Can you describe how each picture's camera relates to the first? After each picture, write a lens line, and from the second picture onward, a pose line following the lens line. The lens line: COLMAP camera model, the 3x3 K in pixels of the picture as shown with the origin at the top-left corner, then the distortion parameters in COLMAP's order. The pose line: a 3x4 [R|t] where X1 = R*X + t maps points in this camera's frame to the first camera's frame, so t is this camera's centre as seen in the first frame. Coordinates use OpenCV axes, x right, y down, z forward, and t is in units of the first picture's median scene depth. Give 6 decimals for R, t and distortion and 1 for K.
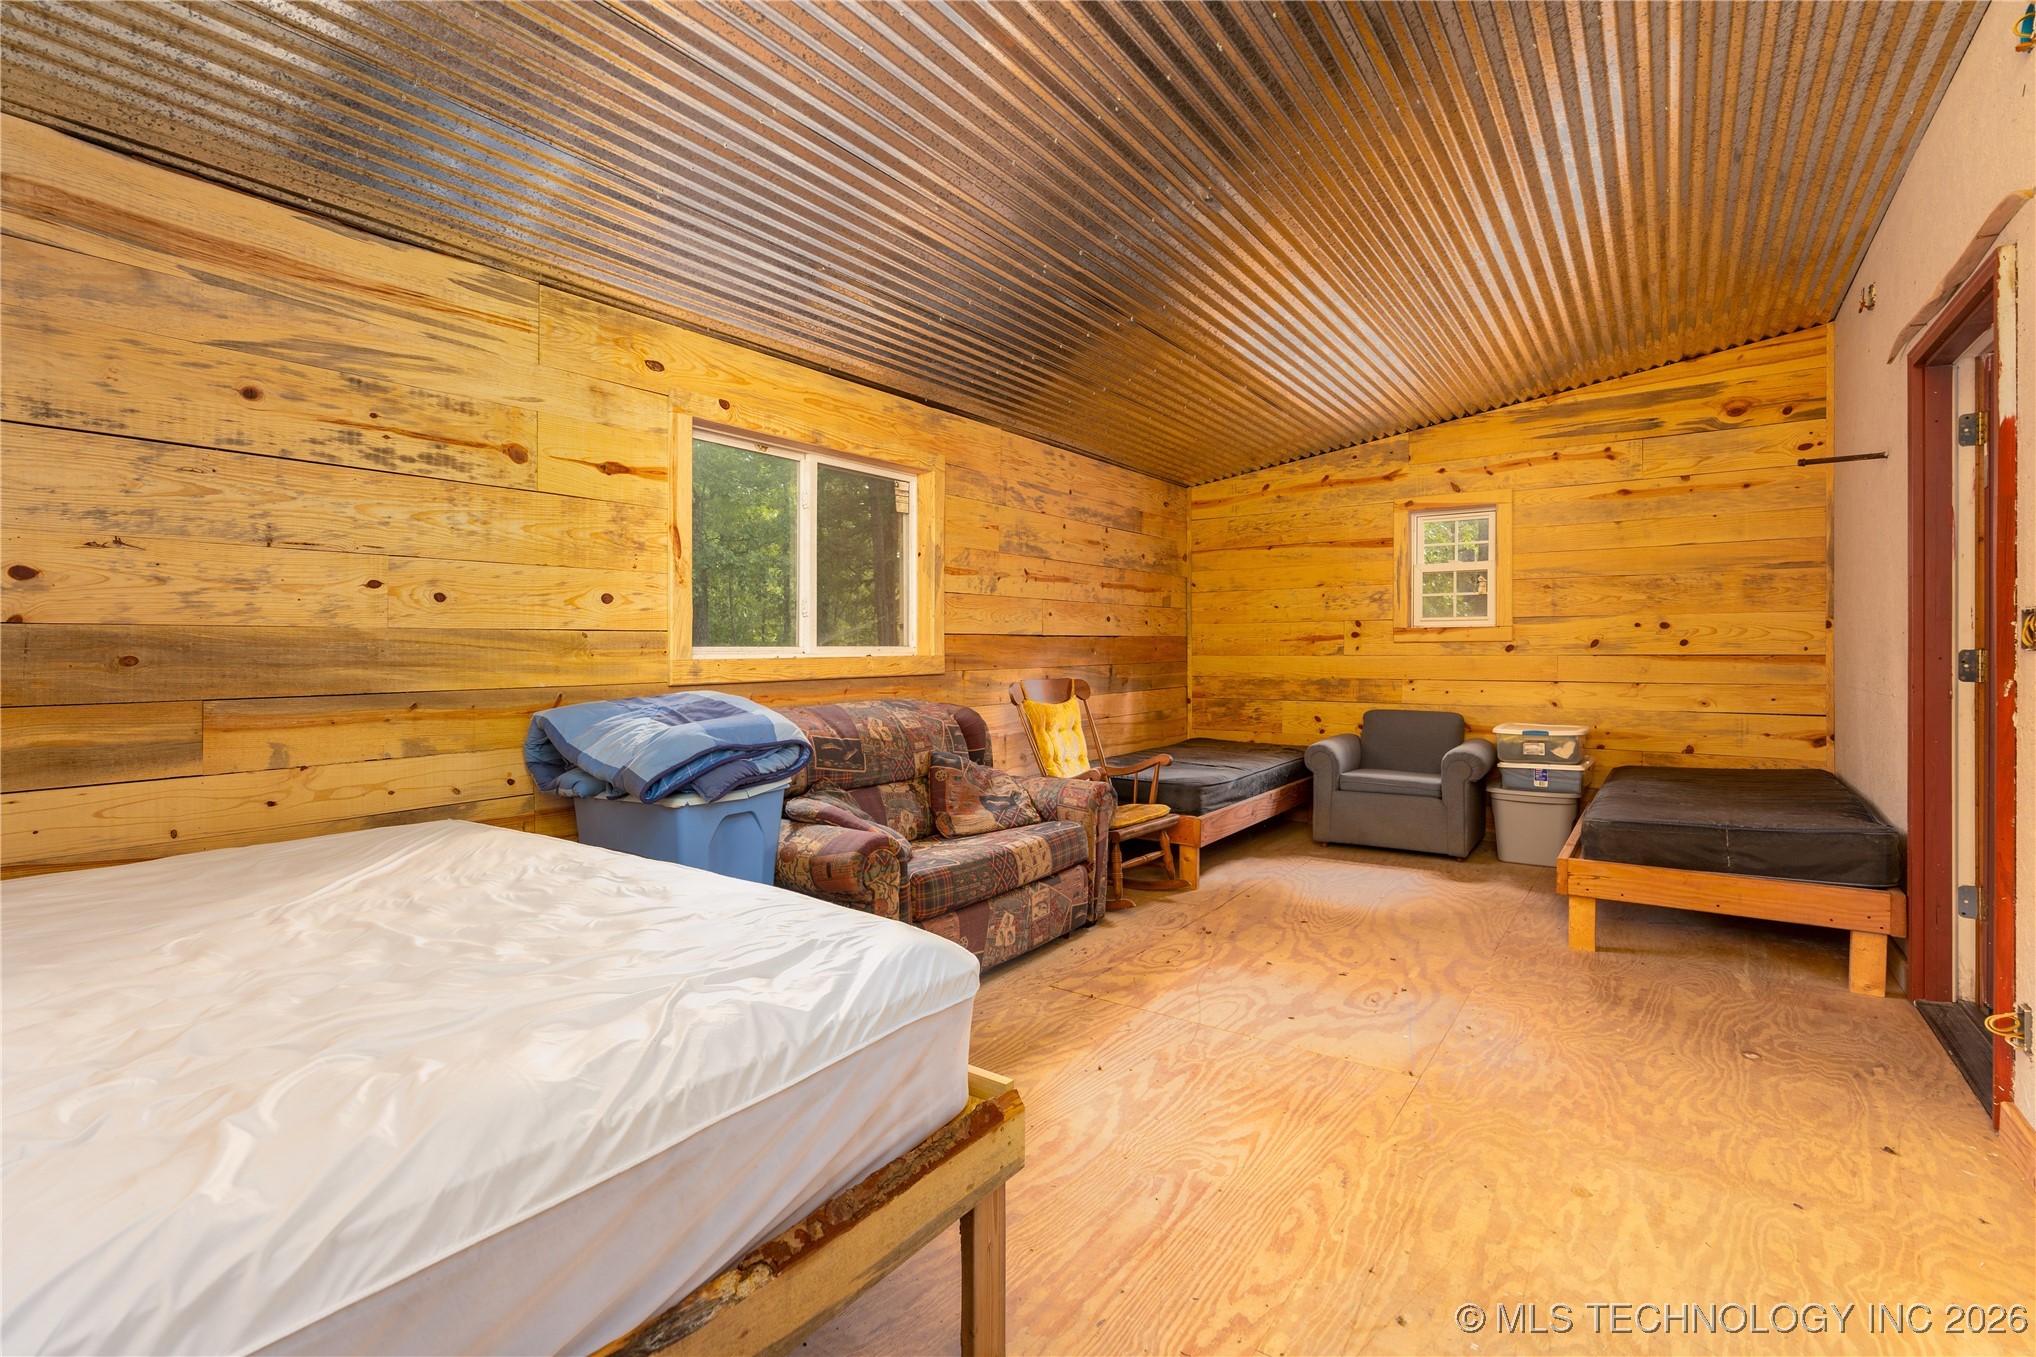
lens RADIAL K [[922.5, 0, 1018.3], [0, 922.5, 676.6], [0, 0, 1]] dist [-0.011745, 0.003763]
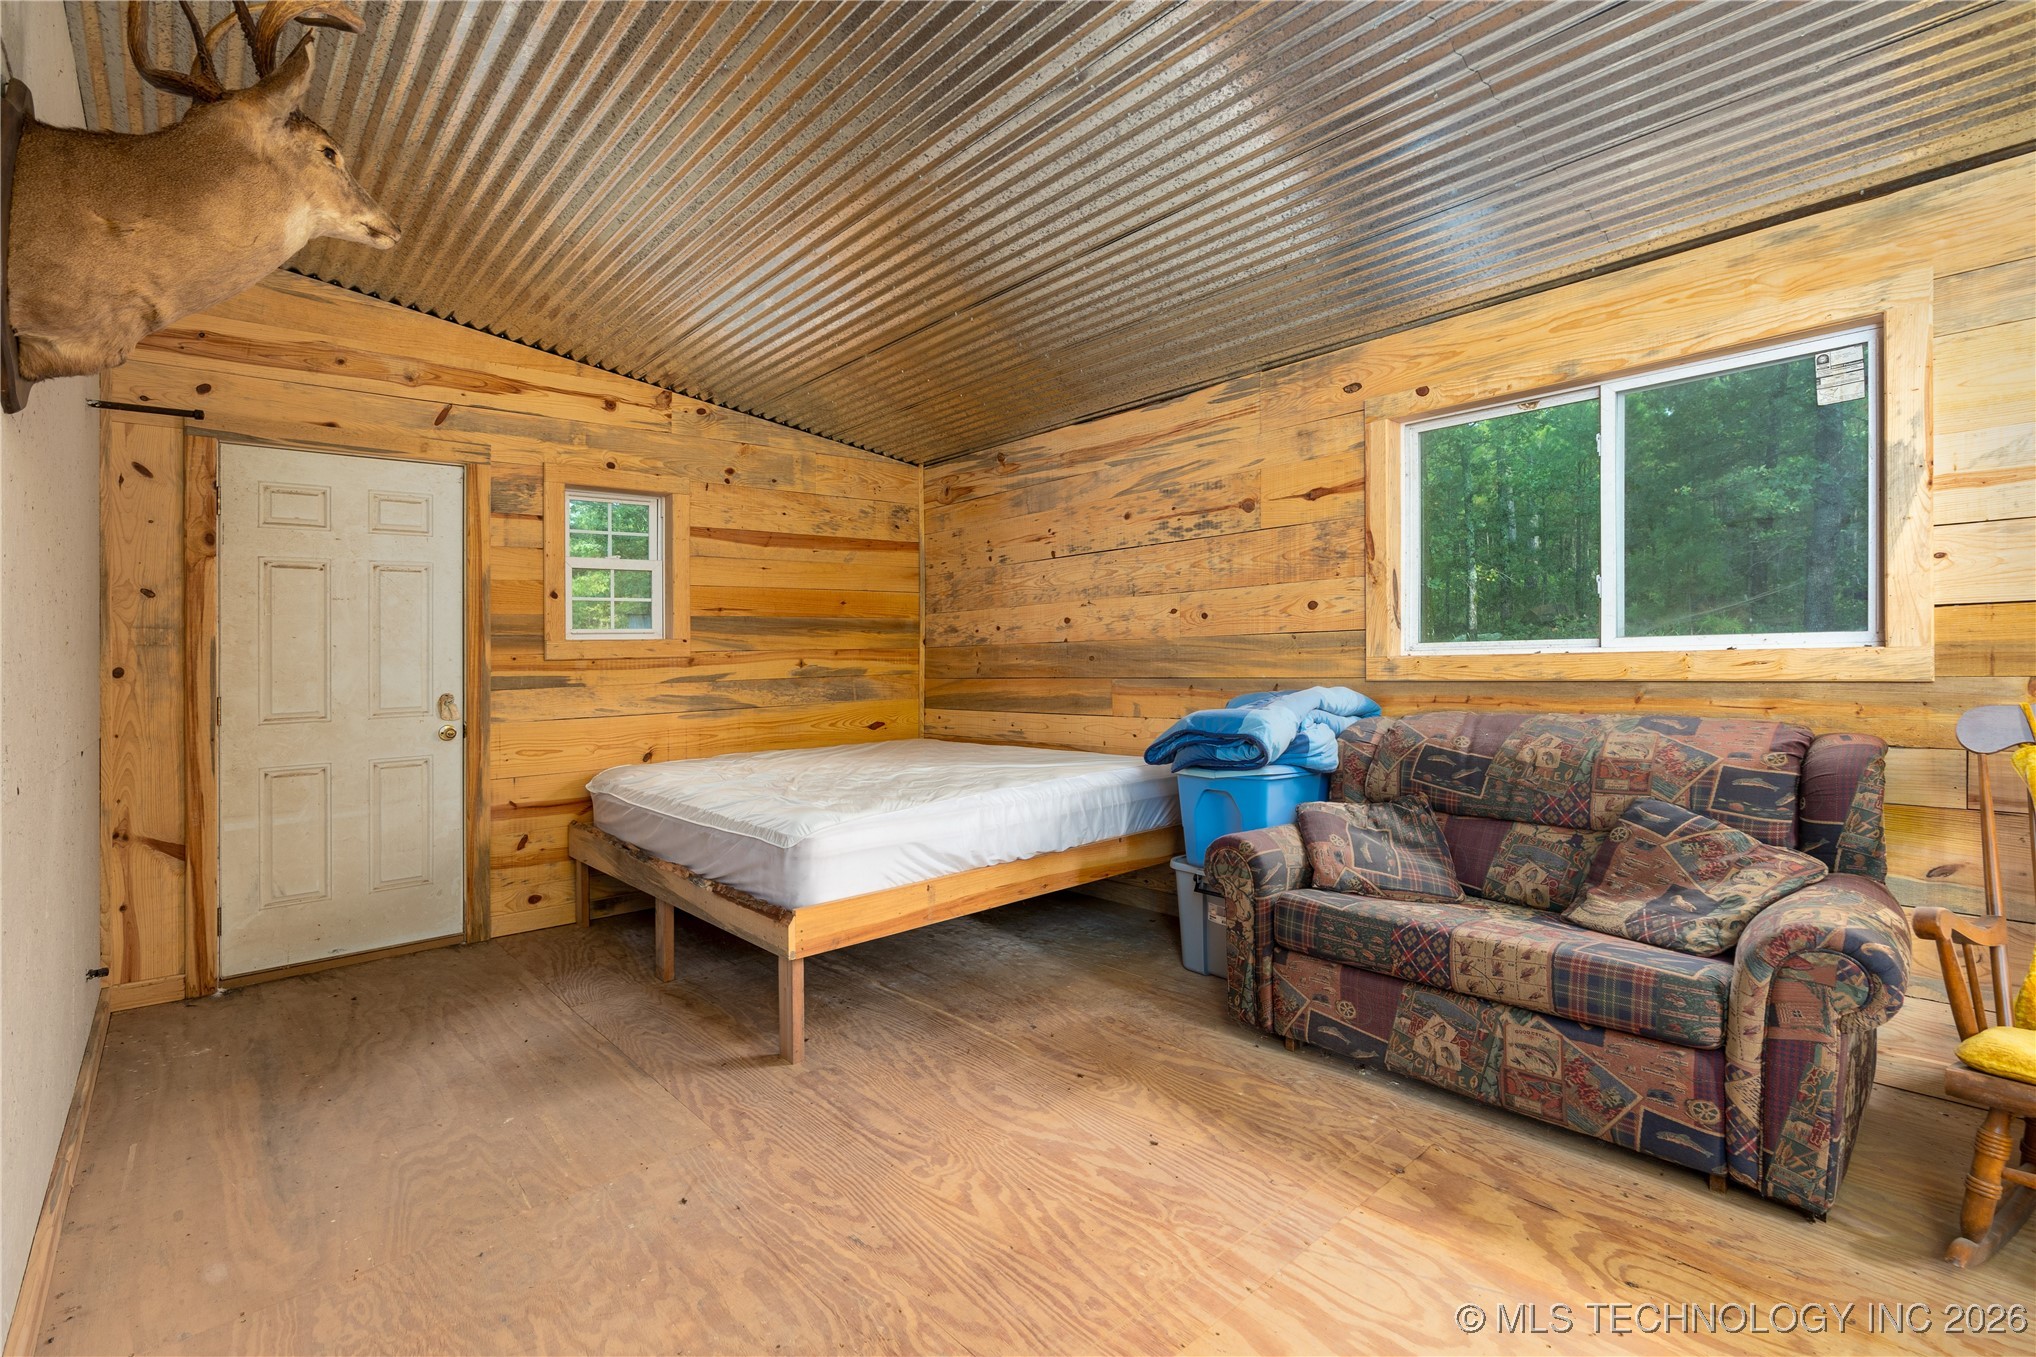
lens RADIAL K [[922.5, 0, 1007.1], [0, 922.5, 642.8], [0, 0, 1]] dist [-0.011745, 0.003763]
pose [[-0.217951, -0.001945, -0.975958, 0.824043], [-0.002161, 0.999997, -0.001510, -0.034796], [0.975957, 0.001780, -0.217955, 0.905830]]
